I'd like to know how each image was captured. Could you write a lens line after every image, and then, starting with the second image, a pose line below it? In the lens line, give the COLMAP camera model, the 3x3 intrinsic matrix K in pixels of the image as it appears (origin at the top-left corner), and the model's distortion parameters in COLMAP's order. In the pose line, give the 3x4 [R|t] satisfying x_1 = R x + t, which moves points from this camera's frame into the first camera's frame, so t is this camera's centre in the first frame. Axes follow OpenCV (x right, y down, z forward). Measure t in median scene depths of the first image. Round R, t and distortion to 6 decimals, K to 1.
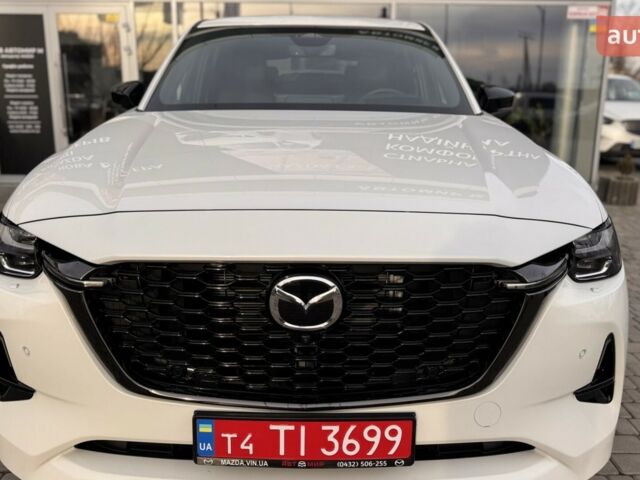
lens RADIAL K [[613.3, 0, 302.8], [0, 613.3, 243.6], [0, 0, 1]] dist [0.136316, -0.218533]
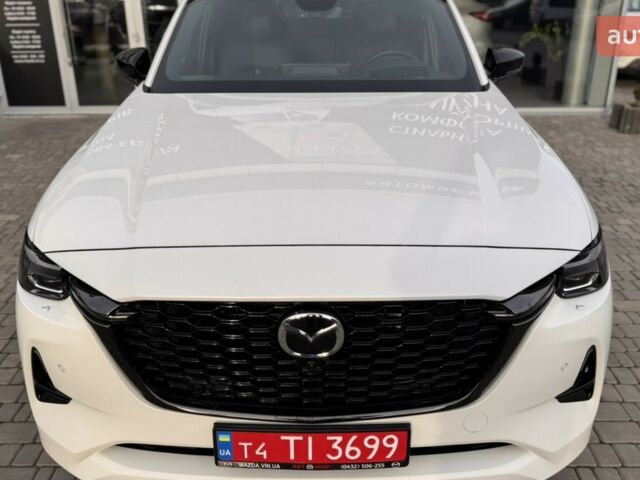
lens RADIAL K [[613.3, 0, 302.8], [0, 613.3, 243.6], [0, 0, 1]] dist [0.136316, -0.218533]
pose [[0.999700, -0.013153, -0.020653, 0.014395], [0.016324, 0.986690, 0.161790, -0.230690], [0.018250, -0.162079, 0.986609, -0.057213]]
